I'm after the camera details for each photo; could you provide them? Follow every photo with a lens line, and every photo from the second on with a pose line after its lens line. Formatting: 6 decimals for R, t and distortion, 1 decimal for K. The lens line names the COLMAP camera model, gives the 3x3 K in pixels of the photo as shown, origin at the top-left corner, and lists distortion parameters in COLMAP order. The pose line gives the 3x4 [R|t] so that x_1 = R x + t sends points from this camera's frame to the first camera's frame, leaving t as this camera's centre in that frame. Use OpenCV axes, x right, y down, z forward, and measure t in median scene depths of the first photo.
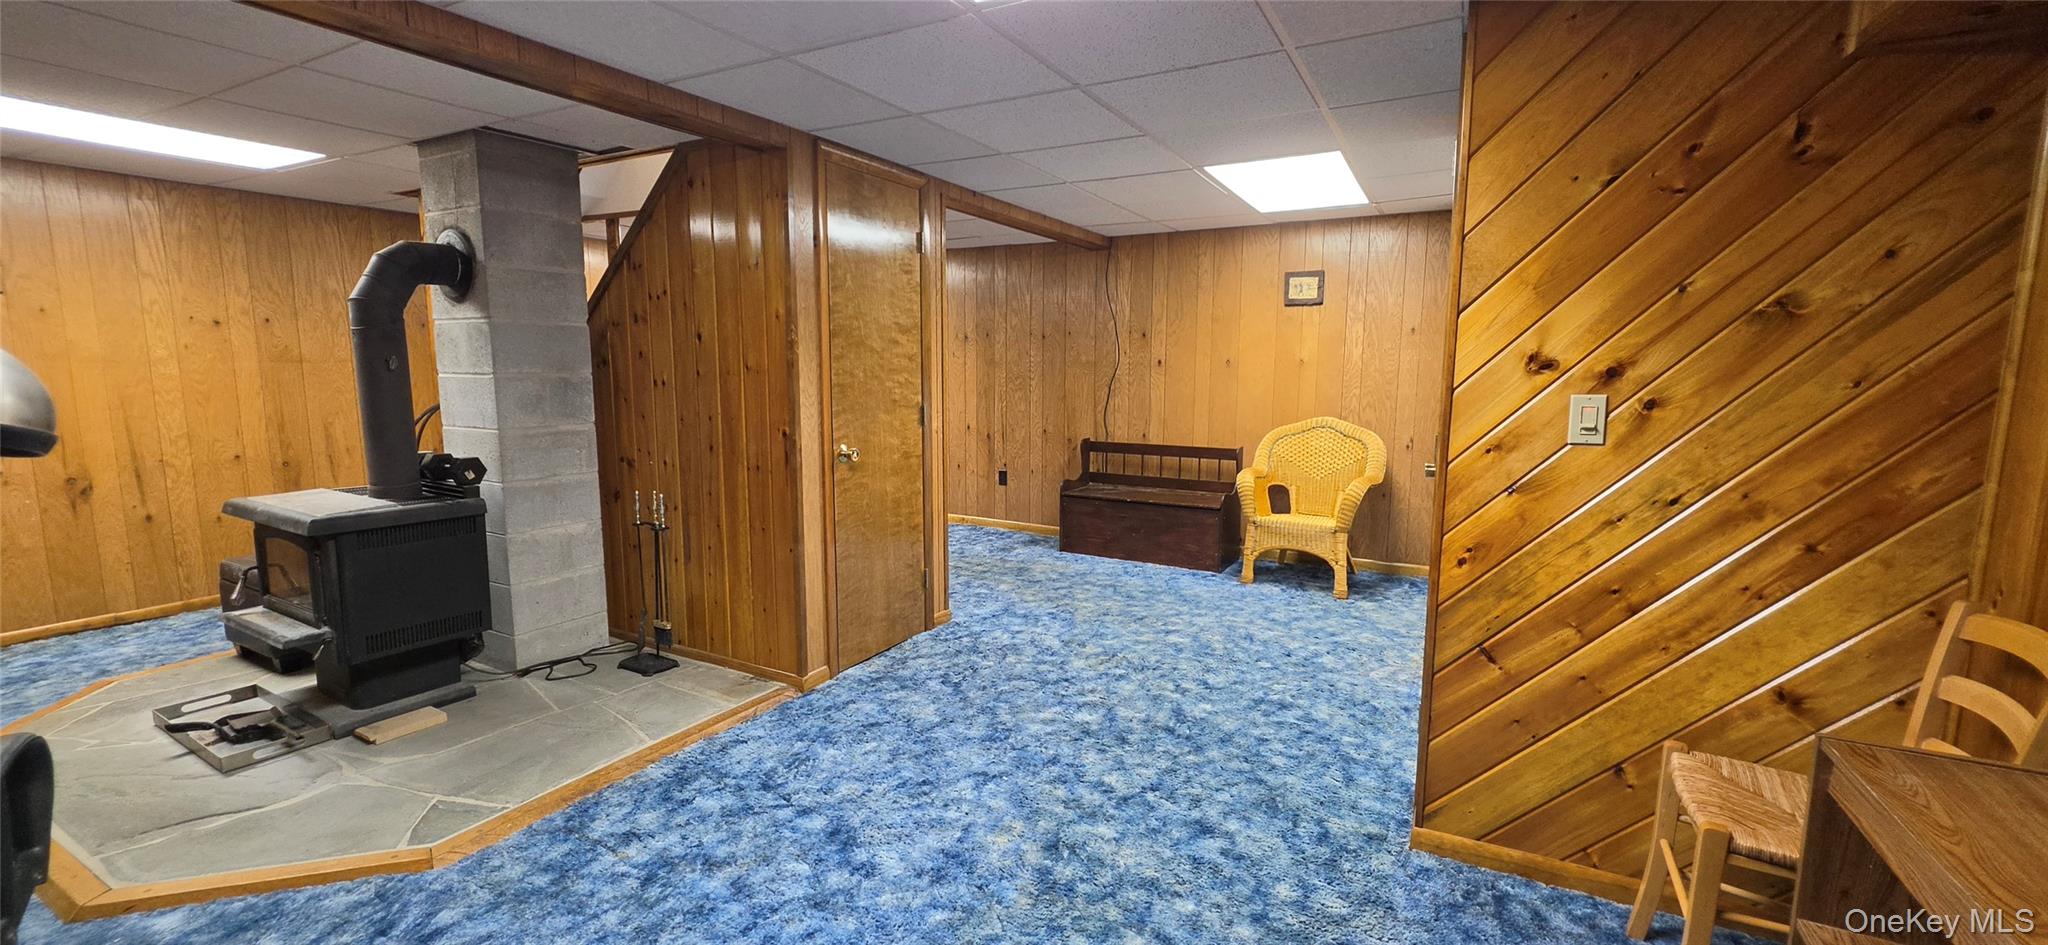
lens RADIAL K [[821.0, 0, 1022.4], [0, 821.0, 472.8], [0, 0, 1]] dist [-0.005035, 0.001652]
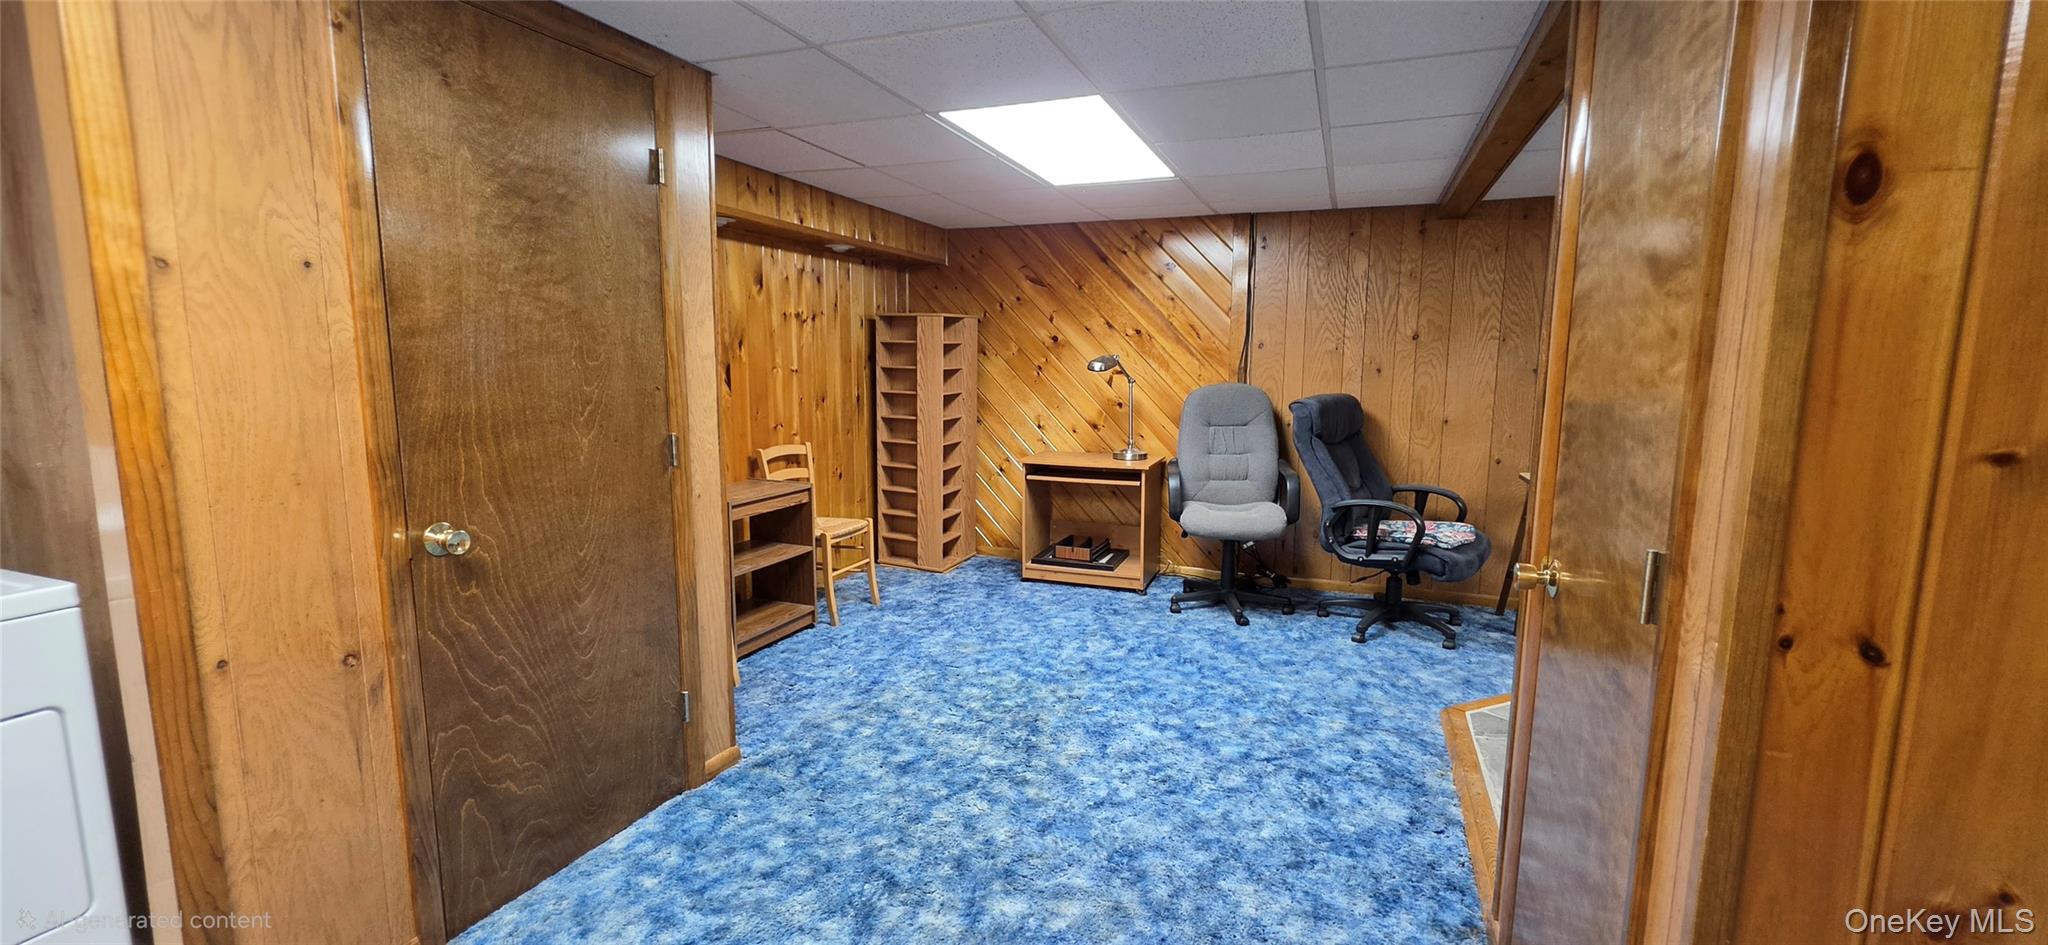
lens RADIAL K [[821.0, 0, 1021.2], [0, 821.0, 471.5], [0, 0, 1]] dist [-0.005035, 0.001652]
pose [[-0.993884, 0.004735, -0.110326, 0.123911], [-0.025013, 0.963461, 0.266680, -0.191581], [0.107557, 0.267808, -0.957450, 1.366882]]
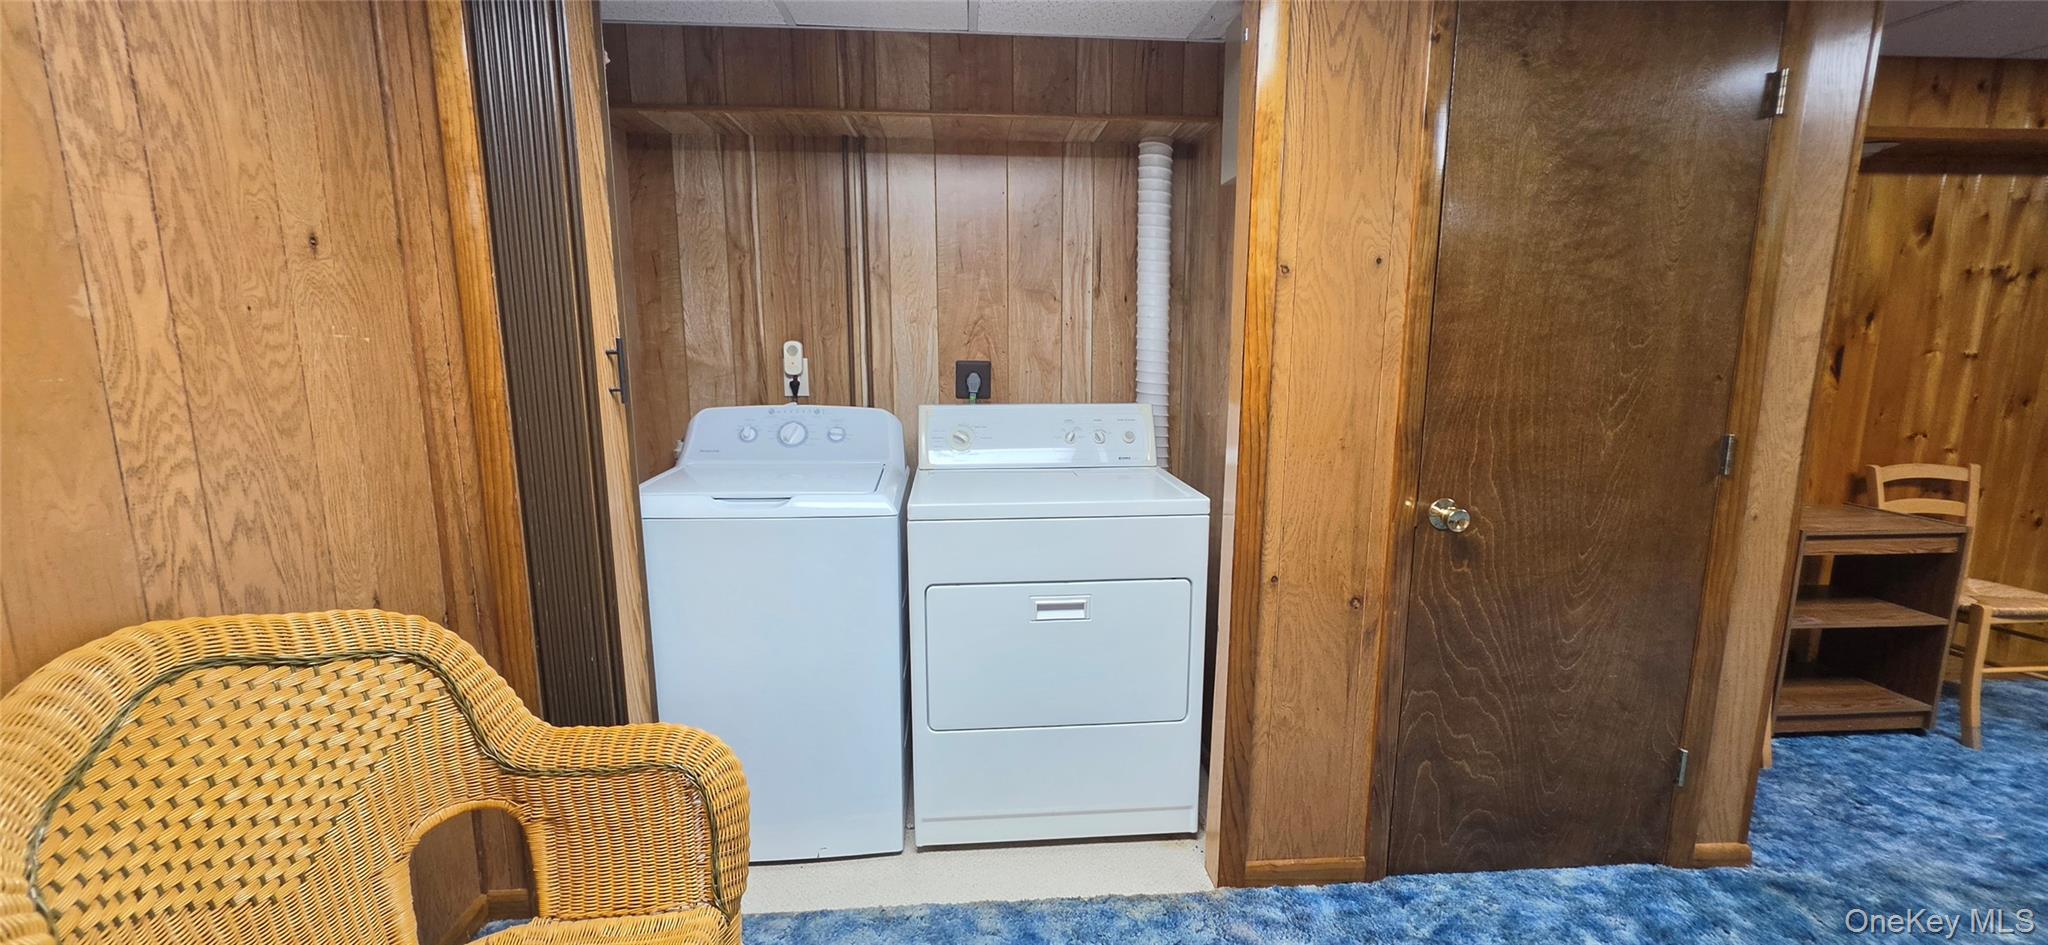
lens RADIAL K [[821.0, 0, 1018.5], [0, 821.0, 472.1], [0, 0, 1]] dist [-0.005035, 0.001652]
pose [[-0.530441, -0.142654, 0.835633, 0.129903], [0.114011, 0.964779, 0.237072, -0.191573], [-0.840020, 0.221024, -0.495494, 1.344841]]
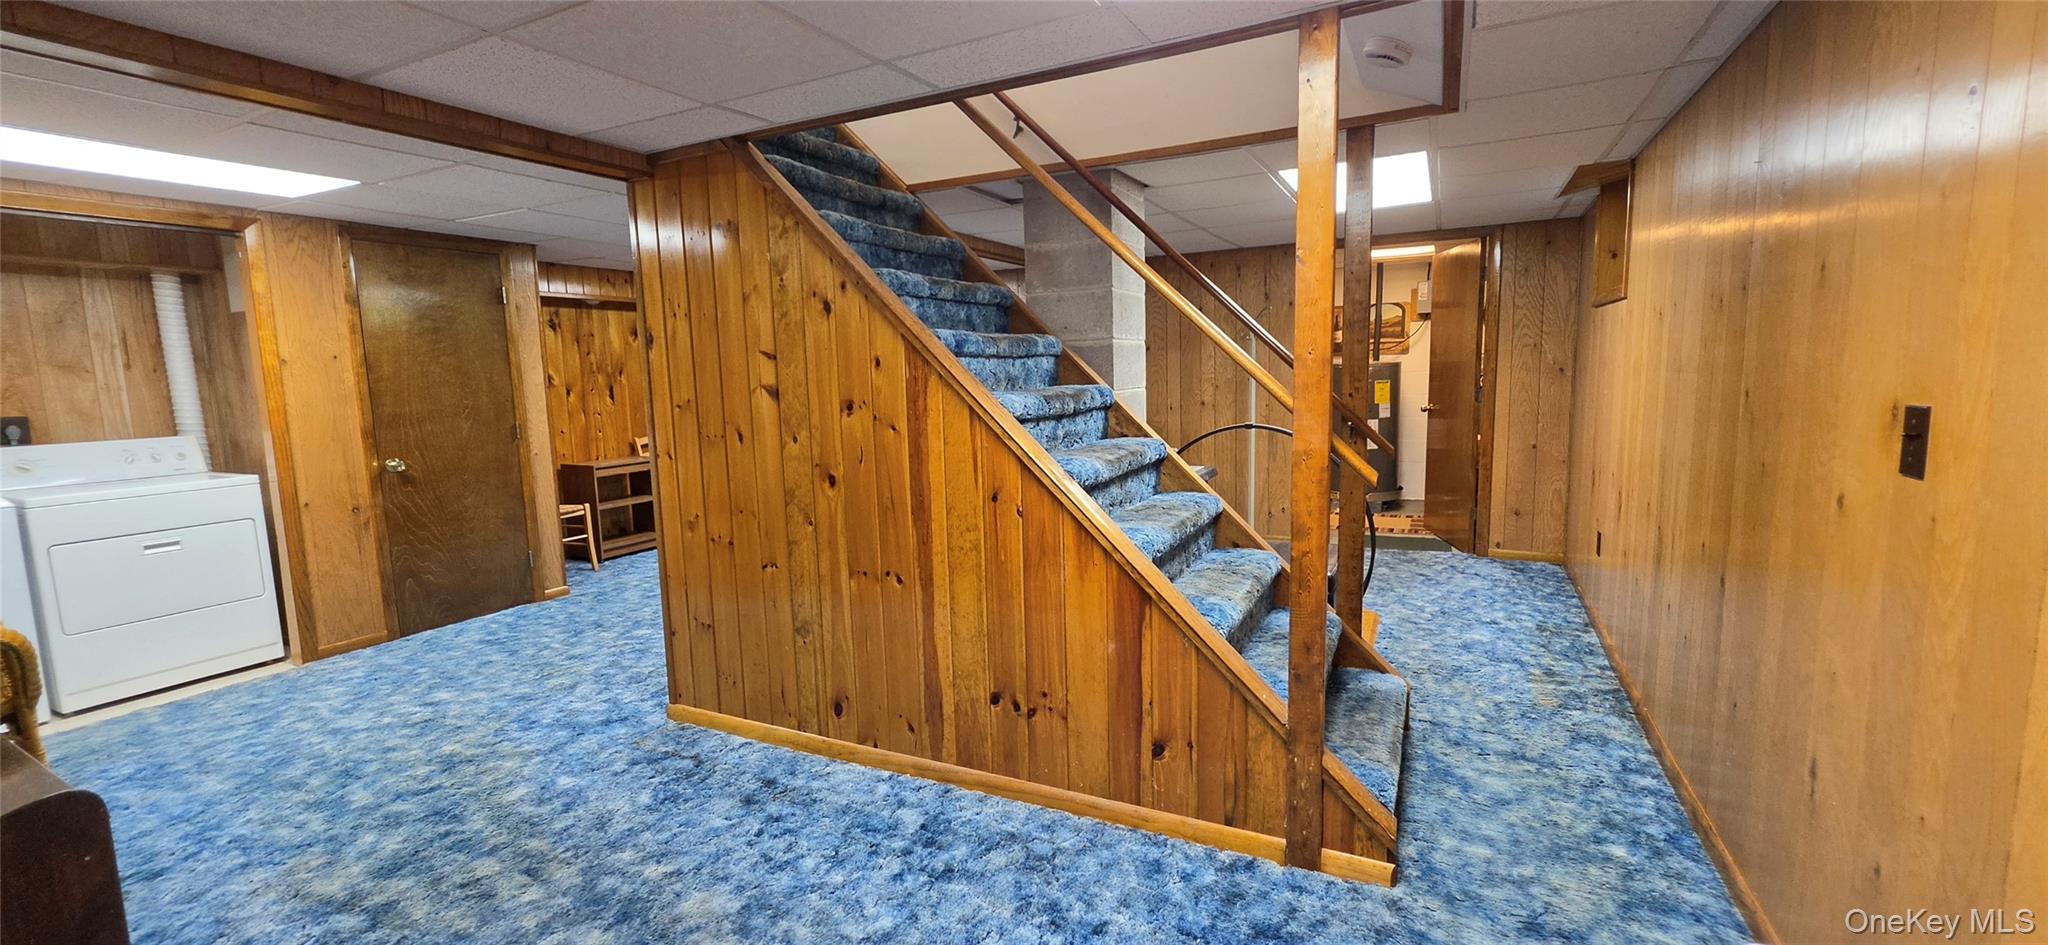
lens RADIAL K [[821.0, 0, 1020.5], [0, 821.0, 472.0], [0, 0, 1]] dist [-0.005035, 0.001652]
pose [[-0.999603, 0.024725, -0.013519, -0.510729], [0.020380, 0.965622, 0.259151, -0.298074], [0.019462, 0.258772, -0.965742, 2.074826]]
